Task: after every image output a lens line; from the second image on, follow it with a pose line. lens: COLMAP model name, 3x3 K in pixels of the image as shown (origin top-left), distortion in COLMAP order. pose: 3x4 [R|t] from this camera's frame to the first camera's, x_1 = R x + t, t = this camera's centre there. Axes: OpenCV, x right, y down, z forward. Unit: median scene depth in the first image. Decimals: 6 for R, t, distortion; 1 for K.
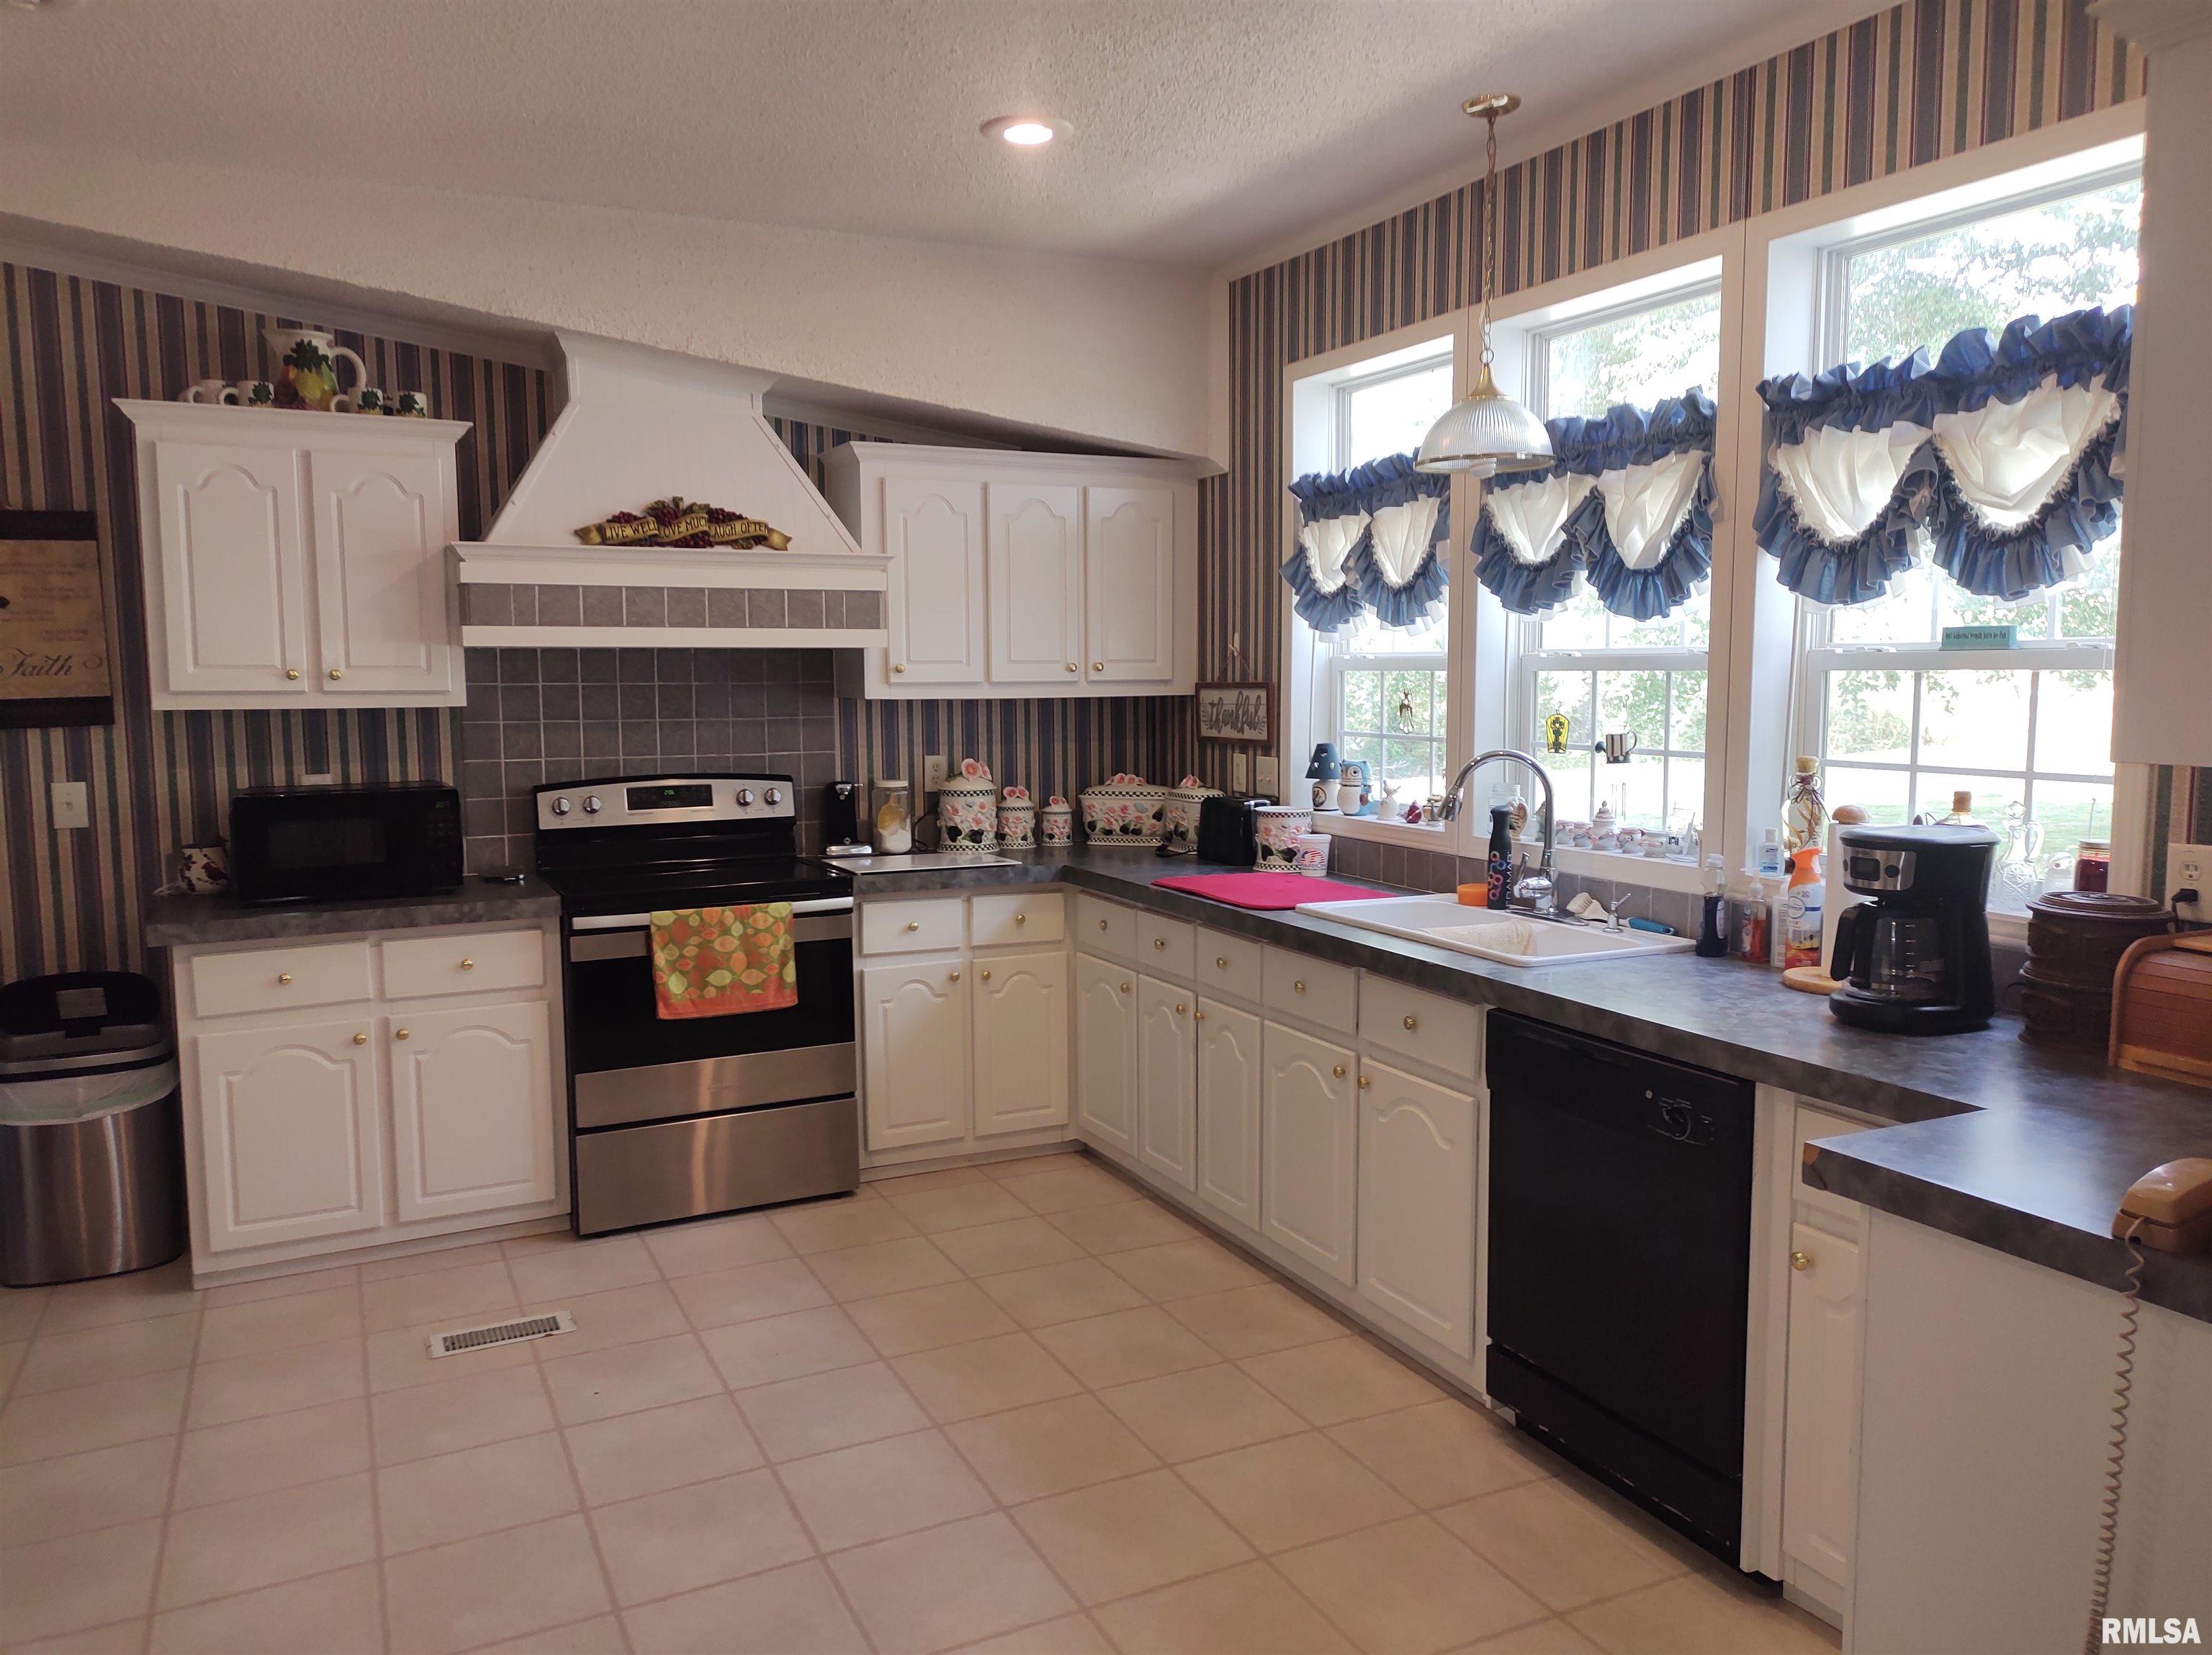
lens RADIAL K [[1622.6, 0, 1113.0], [0, 1622.6, 813.4], [0, 0, 1]] dist [0.065503, -0.056112]
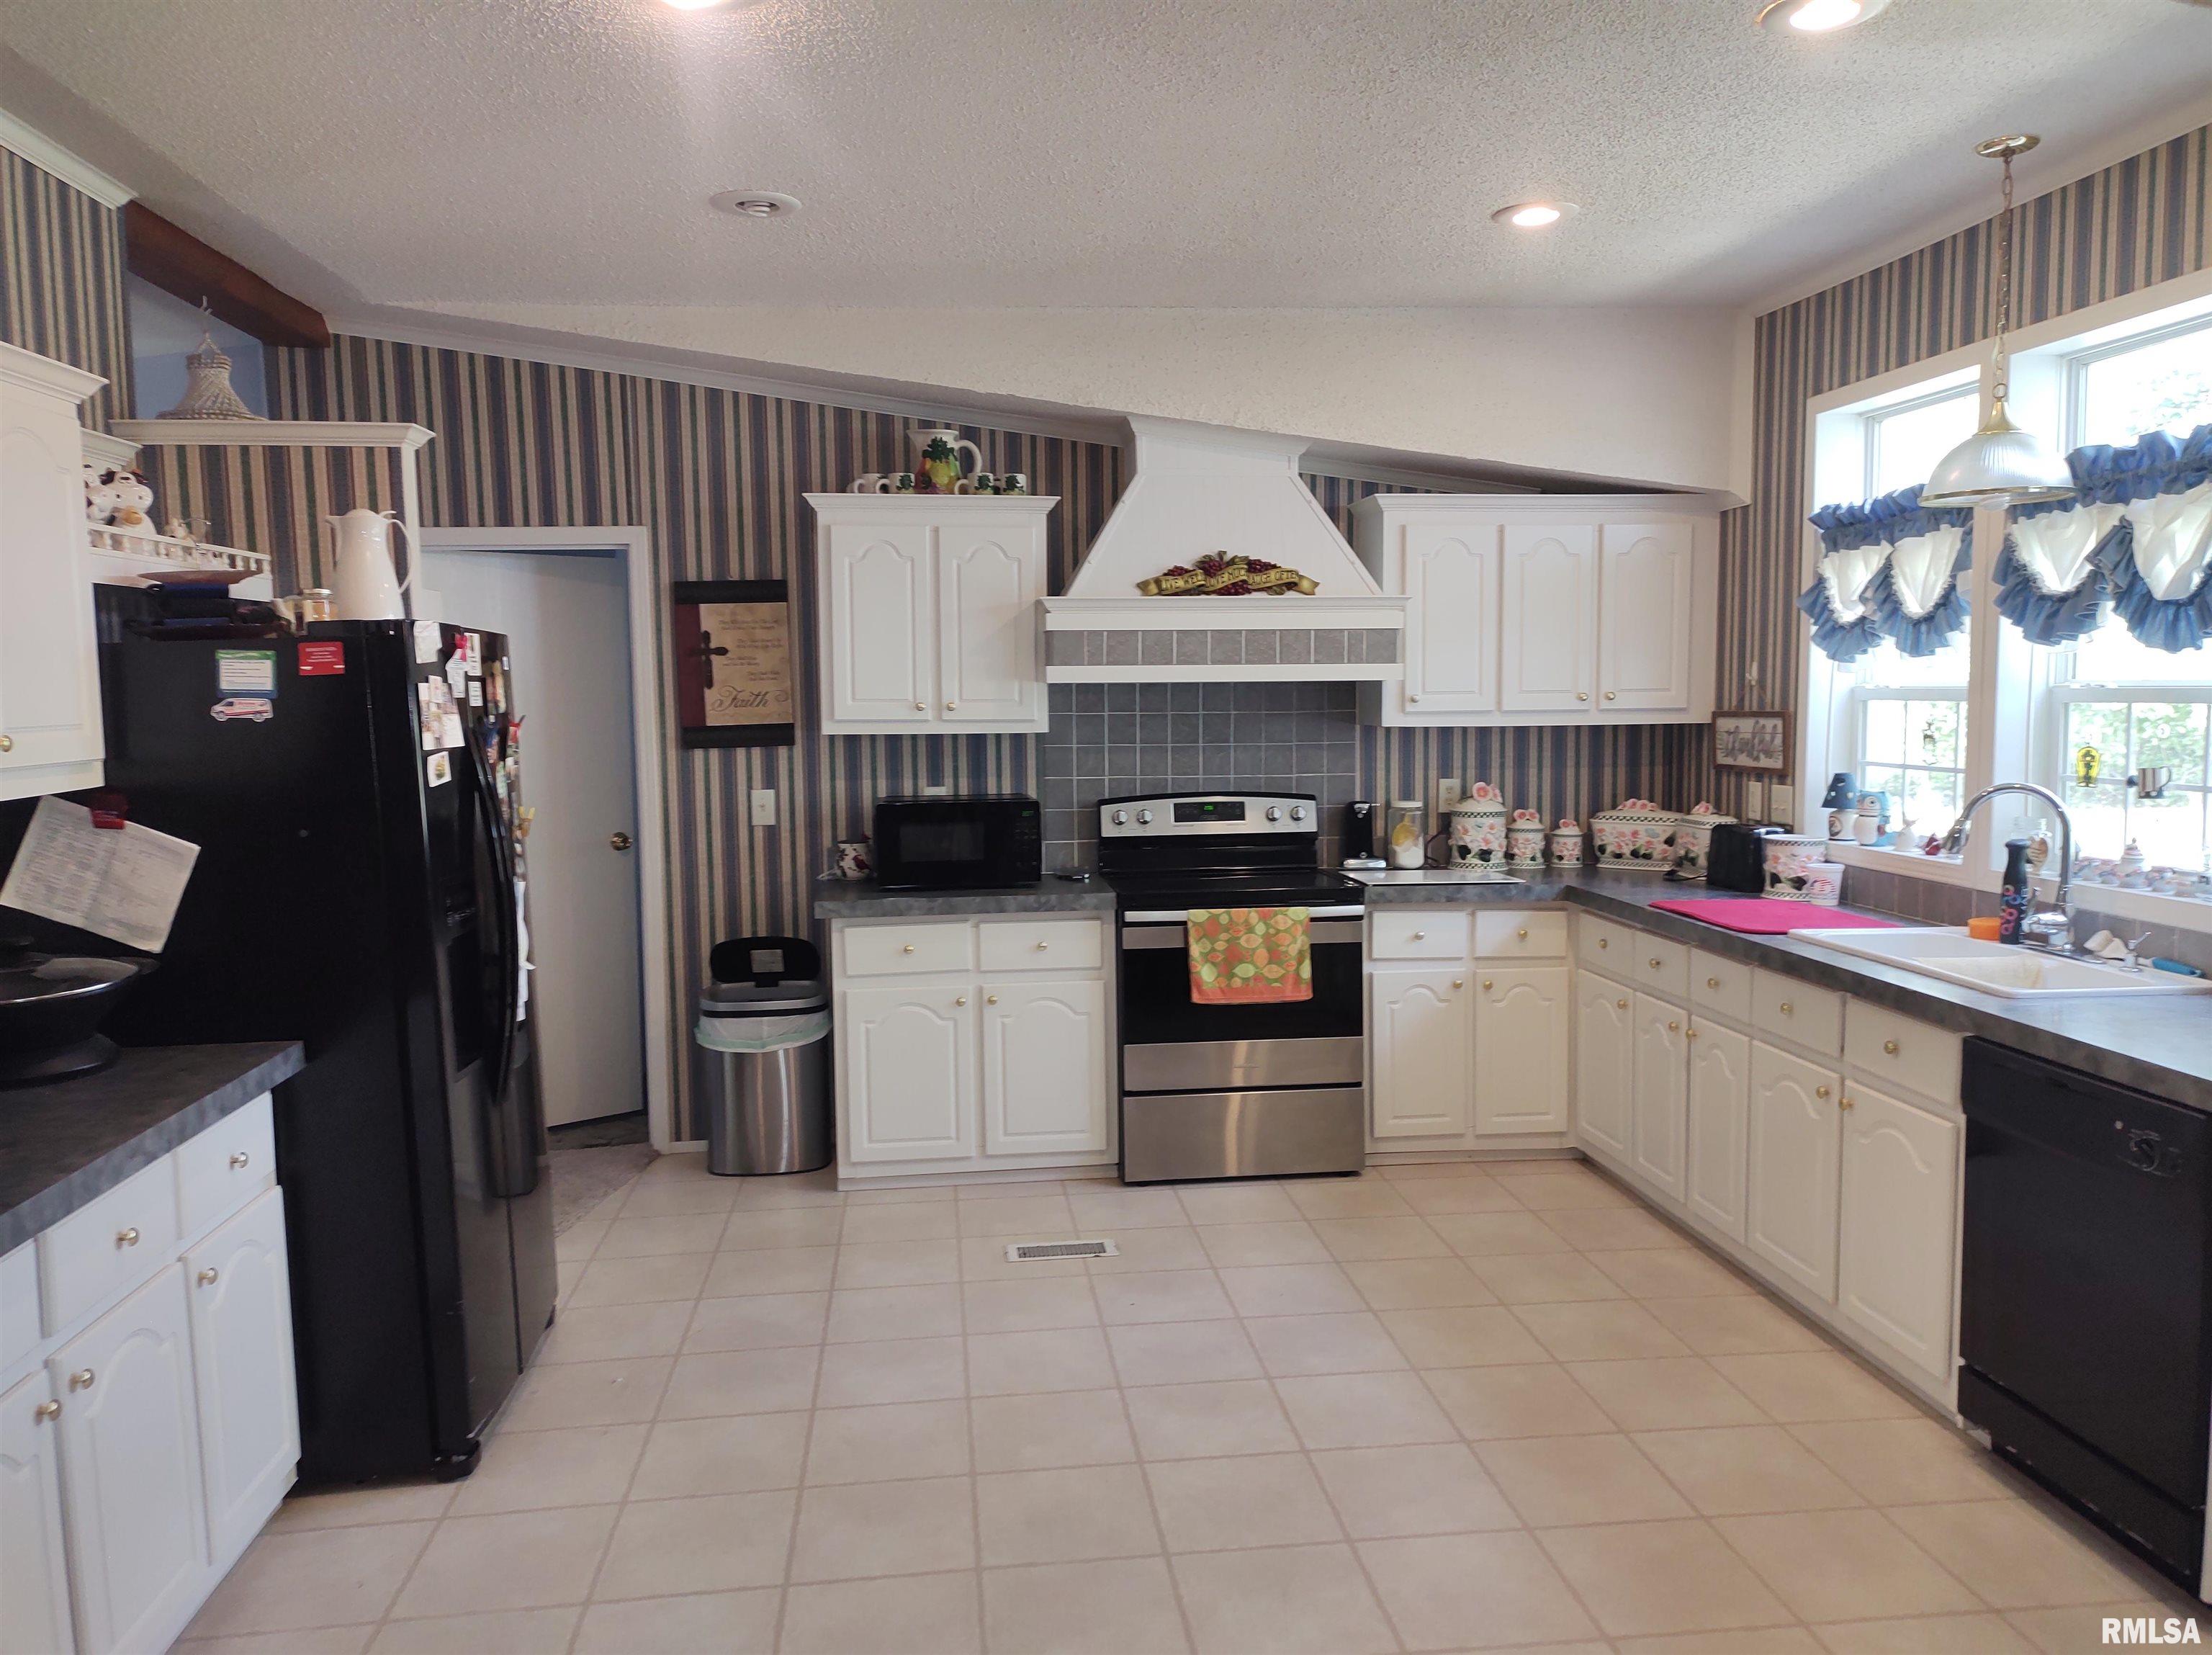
lens RADIAL K [[1622.6, 0, 1113.0], [0, 1622.6, 813.4], [0, 0, 1]] dist [0.065503, -0.056112]
pose [[0.943711, 0.023342, -0.329947, 0.045580], [-0.027601, 0.999585, -0.008229, 0.002704], [0.329618, 0.016873, 0.943964, -0.110164]]
